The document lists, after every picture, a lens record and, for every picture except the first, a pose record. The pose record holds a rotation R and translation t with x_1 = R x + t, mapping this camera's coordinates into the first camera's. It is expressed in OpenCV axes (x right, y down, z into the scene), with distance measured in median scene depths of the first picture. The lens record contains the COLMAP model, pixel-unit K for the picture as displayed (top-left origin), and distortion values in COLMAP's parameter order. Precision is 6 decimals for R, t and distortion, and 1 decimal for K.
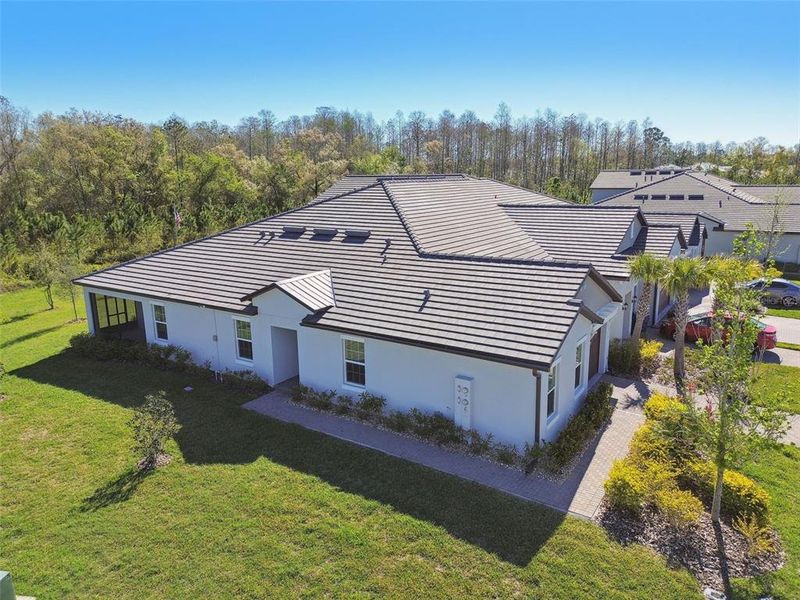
lens RADIAL K [[568.1, 0, 401.5], [0, 568.1, 298.5], [0, 0, 1]] dist [0.051566, -0.039012]
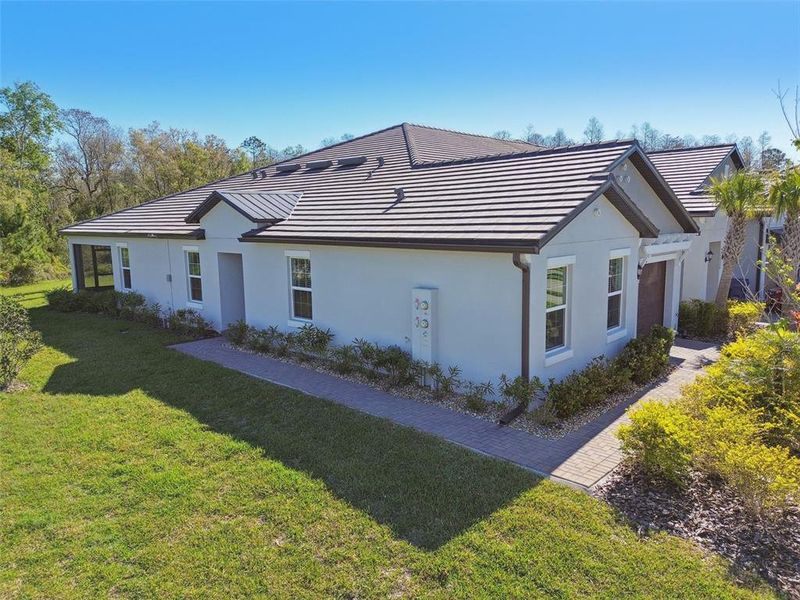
lens RADIAL K [[568.1, 0, 400.3], [0, 568.1, 300.8], [0, 0, 1]] dist [0.051566, -0.039012]
pose [[0.985803, 0.024593, -0.166095, 0.167043], [-0.036180, 0.997090, -0.067100, 0.173493], [0.163961, 0.072157, 0.983824, 0.292733]]
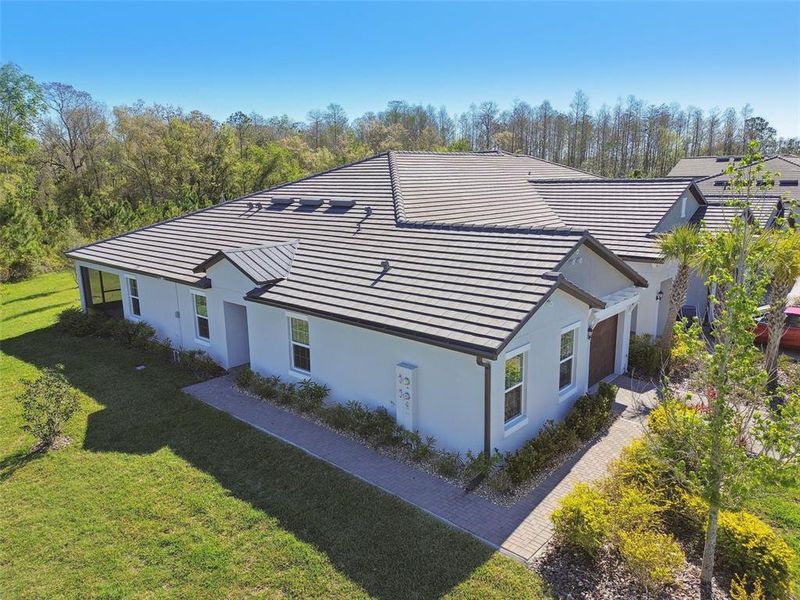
lens RADIAL K [[568.1, 0, 400.2], [0, 568.1, 299.9], [0, 0, 1]] dist [0.051566, -0.039012]
pose [[0.989253, 0.031555, -0.142769, 0.183997], [-0.031396, 0.999501, 0.003366, 0.038061], [0.142804, 0.001153, 0.989750, 0.176992]]
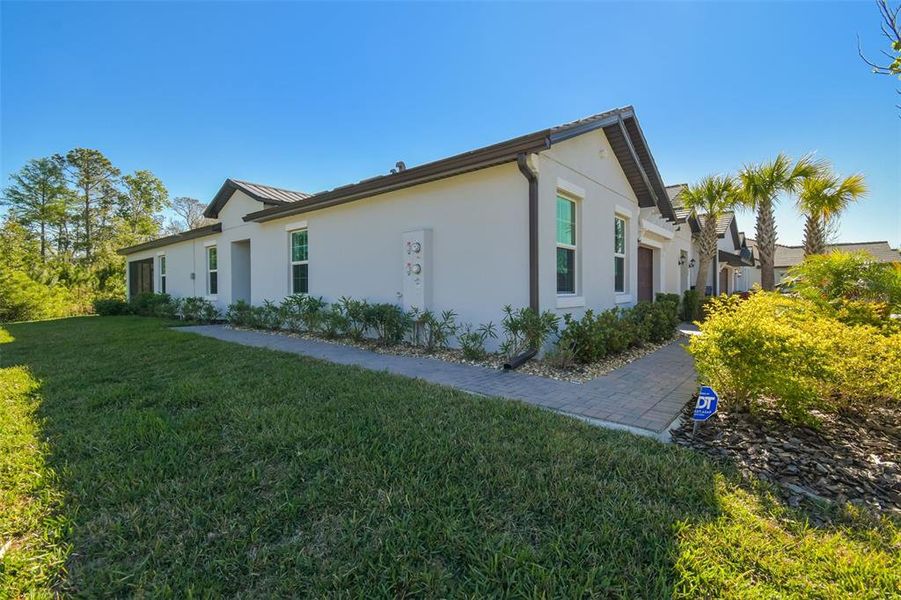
lens RADIAL K [[404.1, 0, 452.1], [0, 404.1, 298.0], [0, 0, 1]] dist [0.015989, -0.004225]
pose [[0.993474, 0.011100, -0.113515, 0.168326], [-0.032791, 0.981031, -0.191059, 0.249016], [0.109241, 0.193535, 0.974993, 0.525668]]
